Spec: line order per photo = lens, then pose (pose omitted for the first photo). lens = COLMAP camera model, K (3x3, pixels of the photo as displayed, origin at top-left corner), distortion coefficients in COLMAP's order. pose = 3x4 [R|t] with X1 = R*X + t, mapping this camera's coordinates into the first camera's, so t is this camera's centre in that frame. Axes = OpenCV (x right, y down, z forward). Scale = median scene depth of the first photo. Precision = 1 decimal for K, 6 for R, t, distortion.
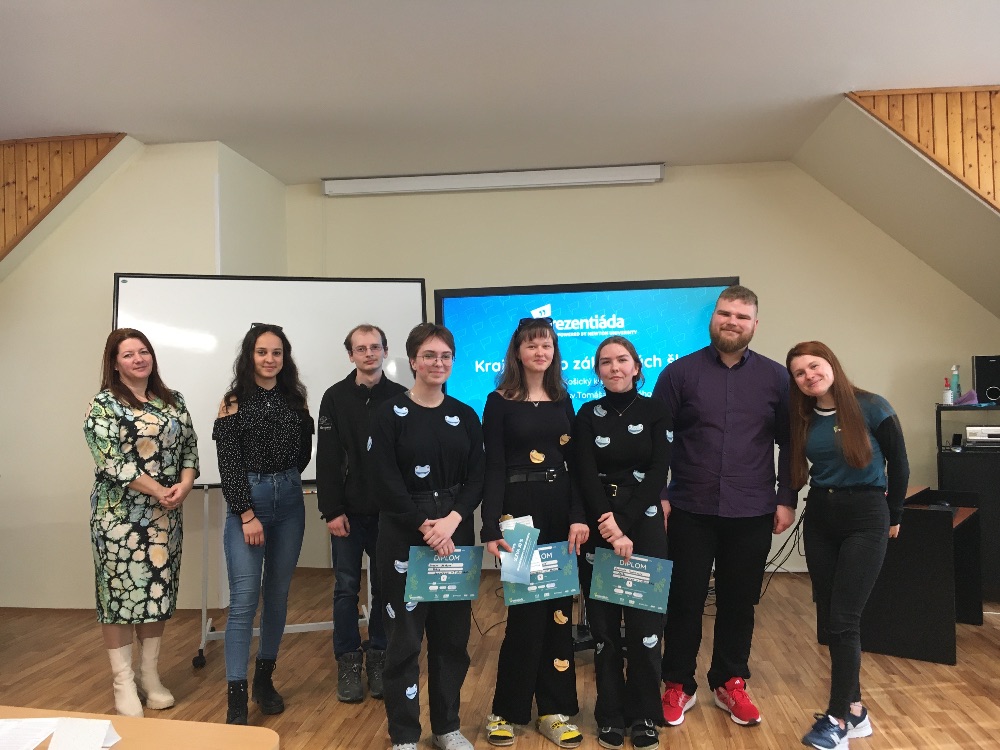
lens RADIAL K [[857.3, 0, 500.0], [0, 857.3, 375.0], [0, 0, 1]] dist [0.076122, -0.104316]
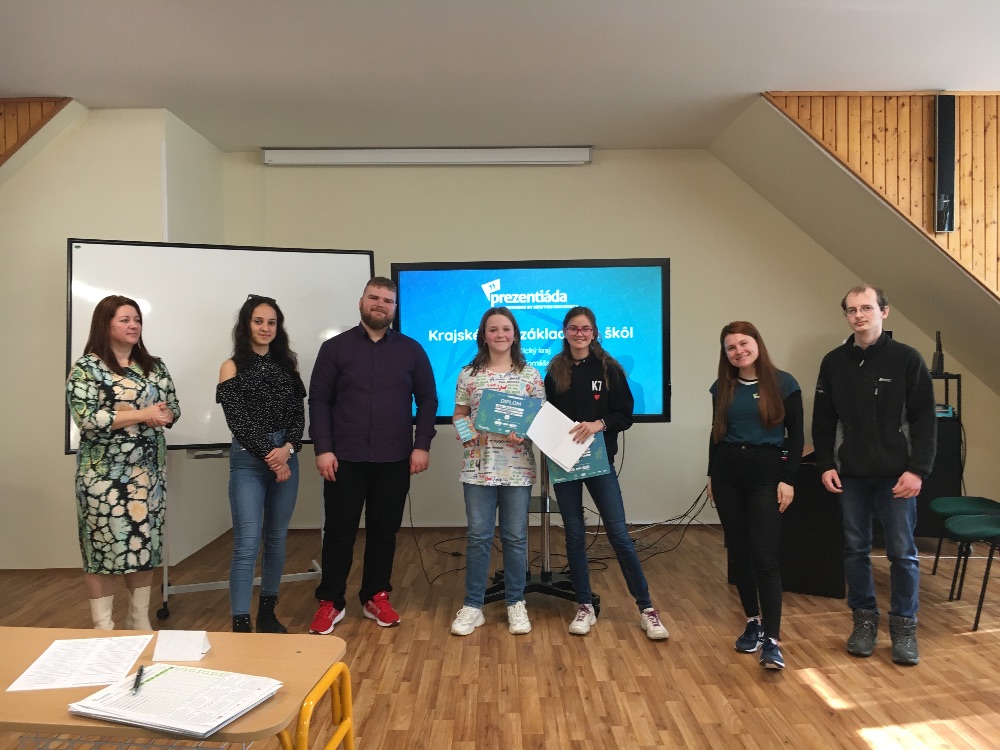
lens RADIAL K [[860.1, 0, 499.0], [0, 860.1, 372.6], [0, 0, 1]] dist [0.082148, -0.114051]
pose [[0.993188, 0.007614, 0.116270, -0.067803], [-0.011744, 0.999323, 0.034875, -0.002297], [-0.115925, -0.036003, 0.992605, -0.085124]]
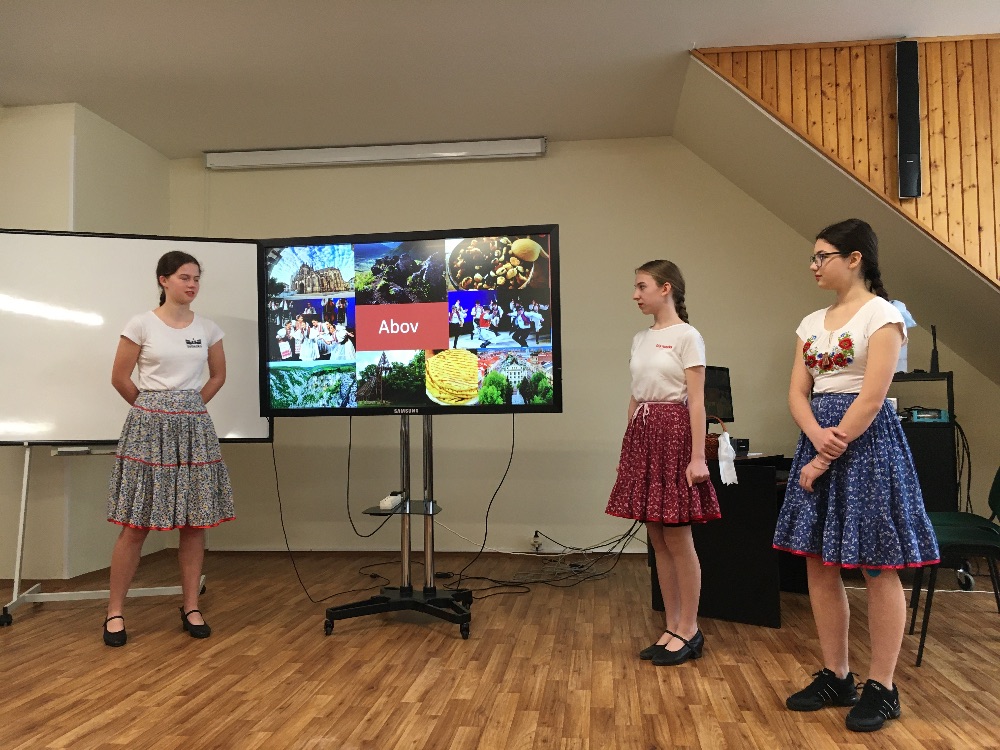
lens RADIAL K [[860.1, 0, 499.0], [0, 860.1, 372.6], [0, 0, 1]] dist [0.082148, -0.114051]
pose [[0.999924, 0.009351, -0.008095, 0.211068], [-0.009632, 0.999326, -0.035417, 0.085688], [0.007758, 0.035492, 0.999340, 0.025723]]
